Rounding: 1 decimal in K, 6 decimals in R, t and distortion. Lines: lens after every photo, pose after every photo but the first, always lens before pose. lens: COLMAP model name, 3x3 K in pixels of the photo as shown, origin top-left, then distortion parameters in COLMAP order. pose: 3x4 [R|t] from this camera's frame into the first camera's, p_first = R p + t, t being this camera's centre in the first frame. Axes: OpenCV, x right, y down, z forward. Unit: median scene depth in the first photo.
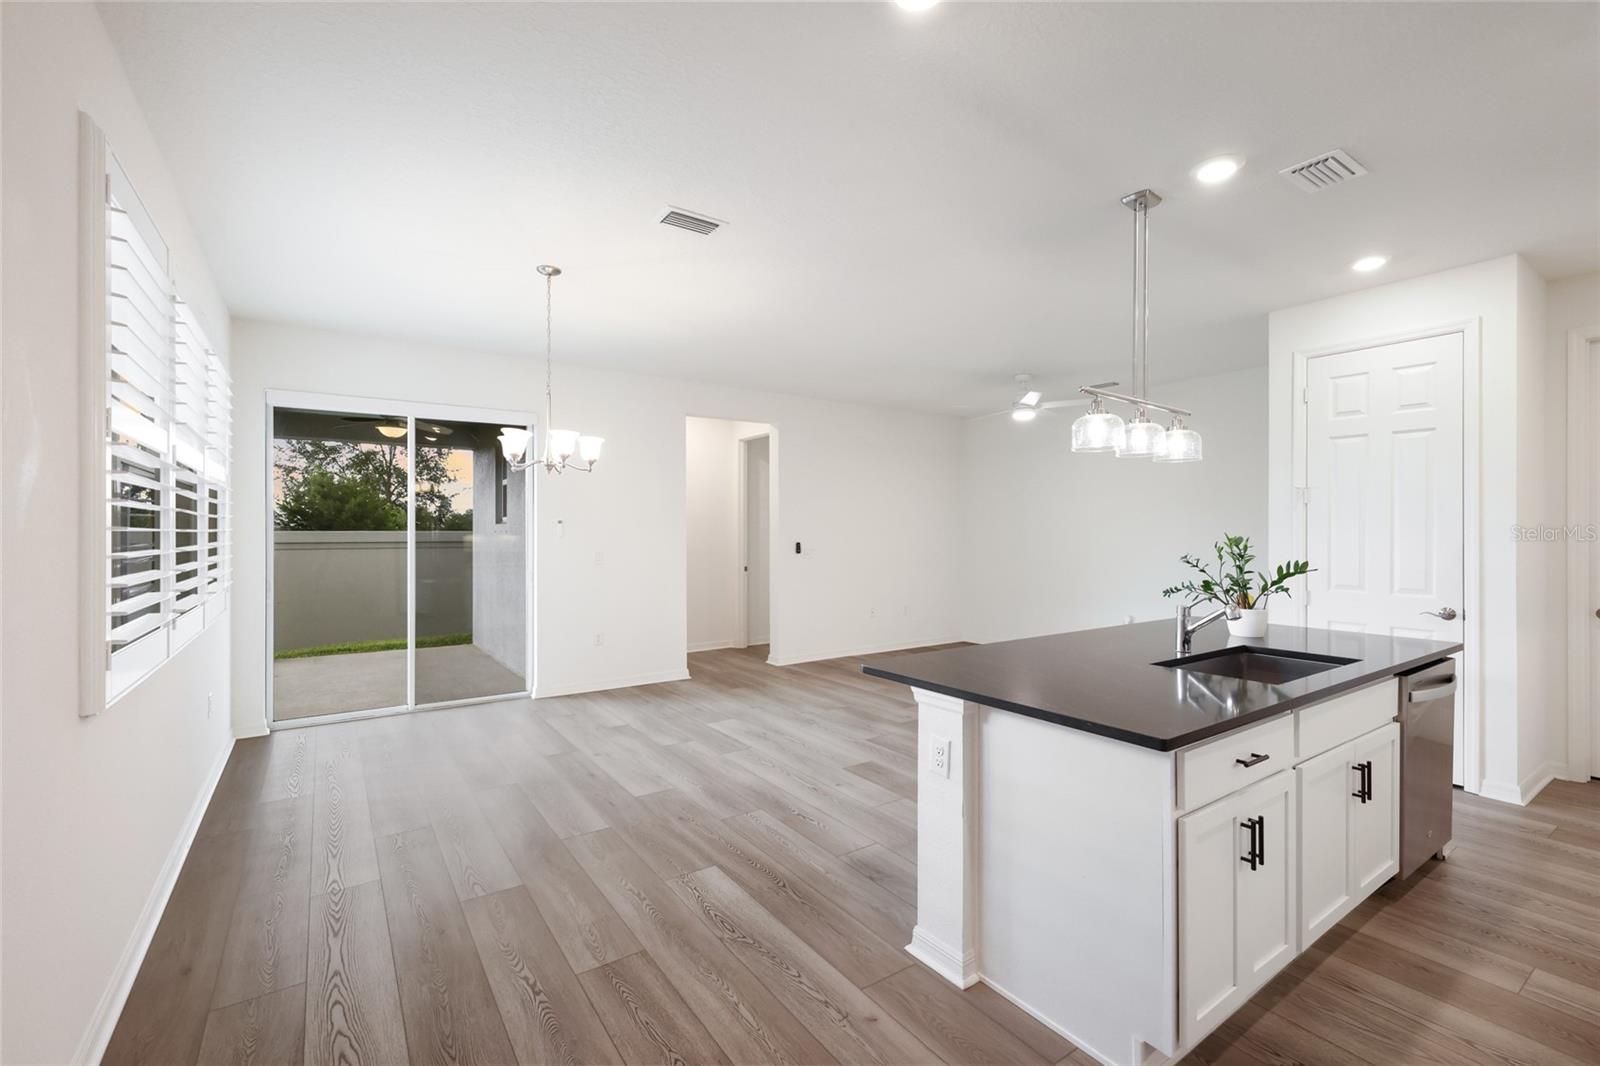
lens RADIAL K [[692.3, 0, 803.8], [0, 692.3, 536.7], [0, 0, 1]] dist [0.003373, 0.002375]
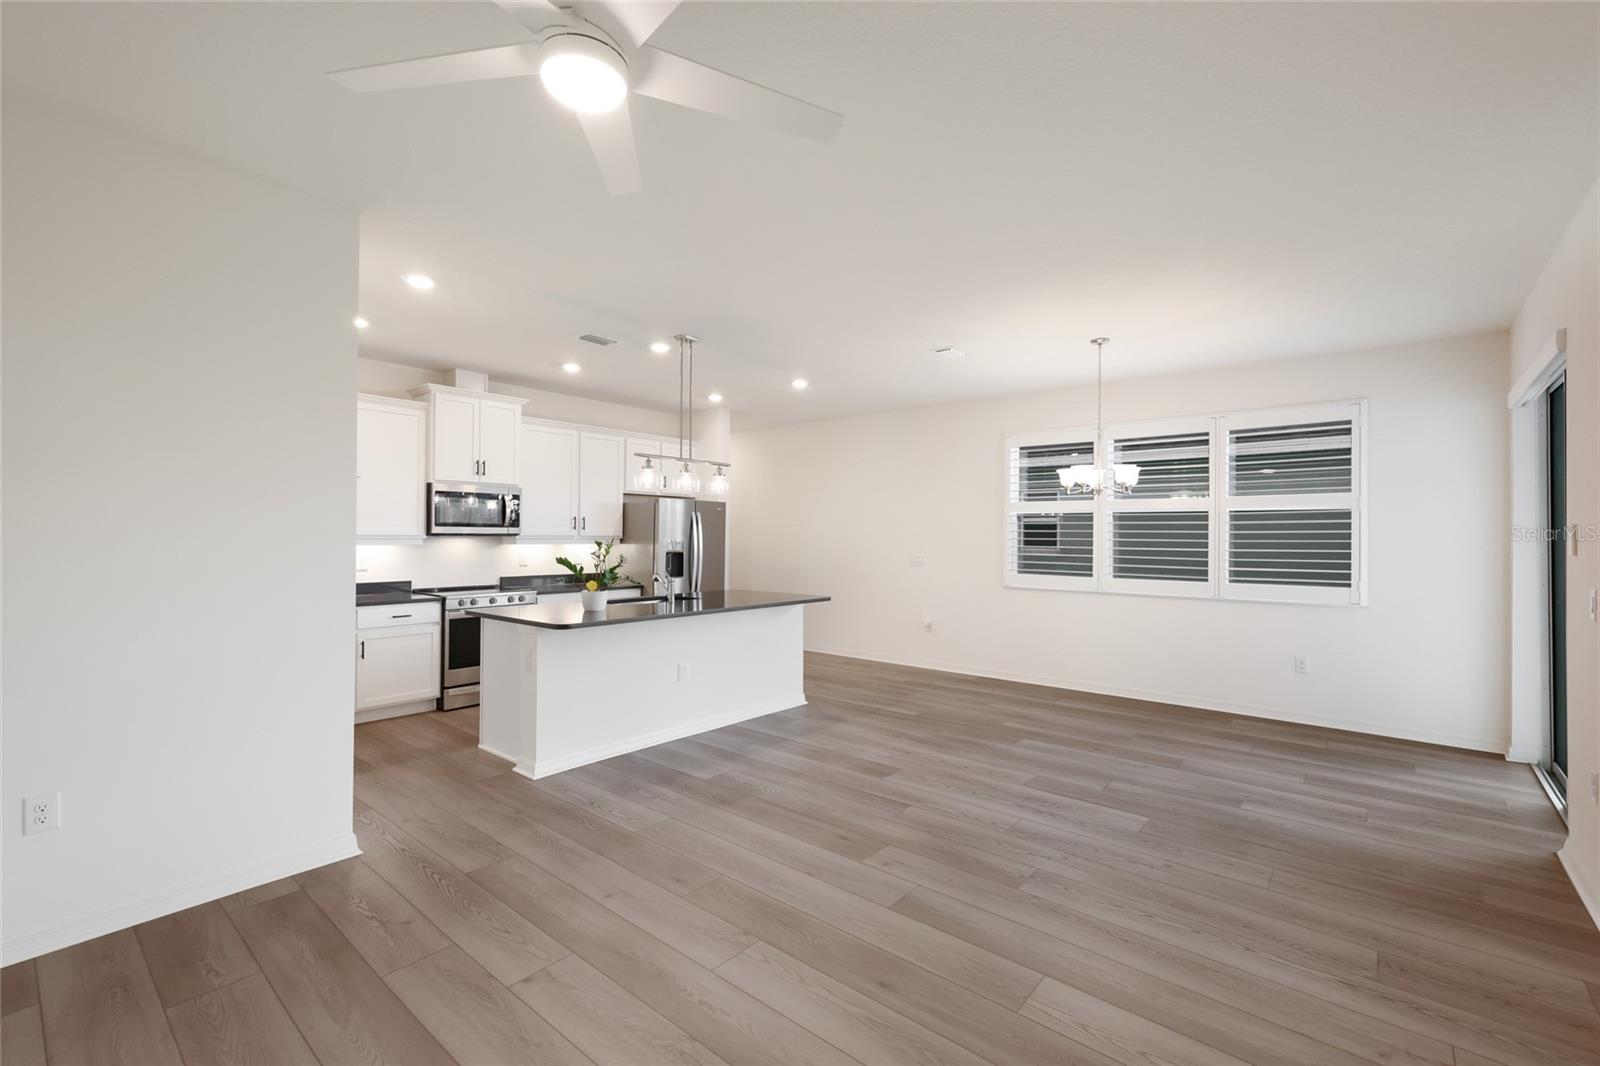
lens RADIAL K [[692.3, 0, 810.8], [0, 692.3, 525.3], [0, 0, 1]] dist [0.003373, 0.002375]
pose [[-0.962322, -0.004226, -0.271879, 0.456114], [-0.002982, 0.999983, -0.004988, -0.028270], [0.271896, -0.003989, -0.962318, 1.886103]]
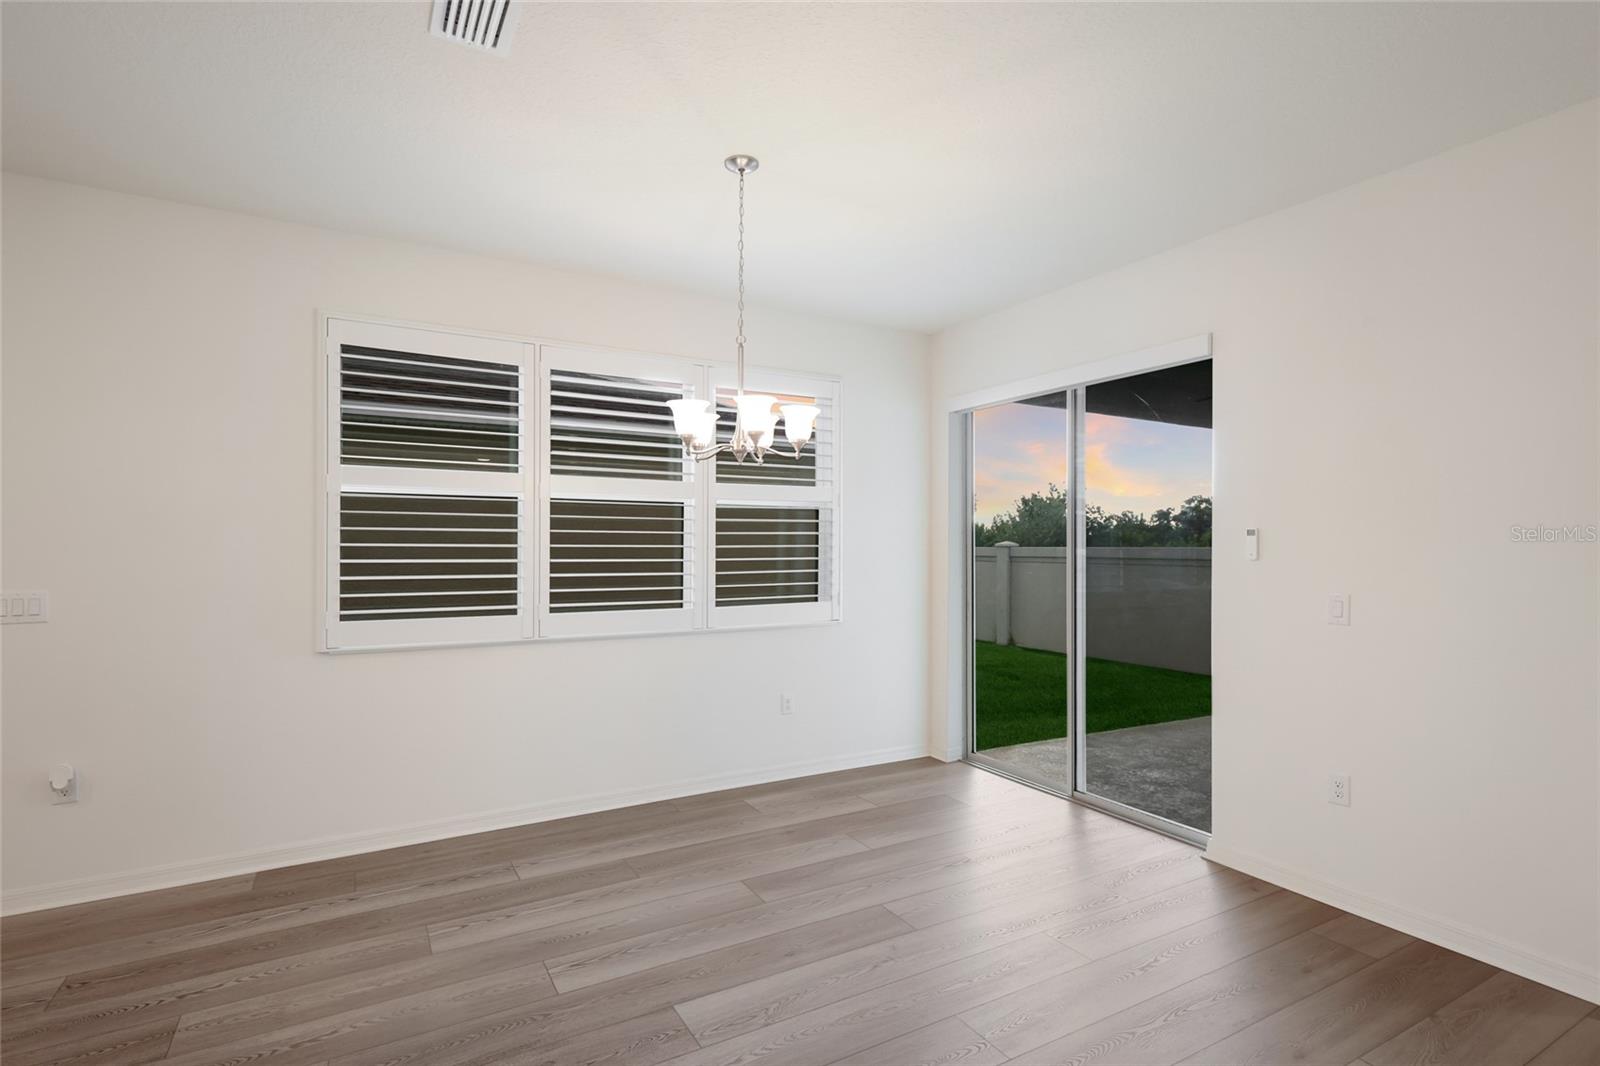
lens RADIAL K [[785.6, 0, 786.4], [0, 785.6, 538.9], [0, 0, 1]] dist [0.012885, -0.000237]
pose [[-0.093036, -0.004660, -0.995652, 0.355574], [-0.005464, 0.999976, -0.004170, -0.013046], [0.995648, 0.005052, -0.093060, 0.994171]]
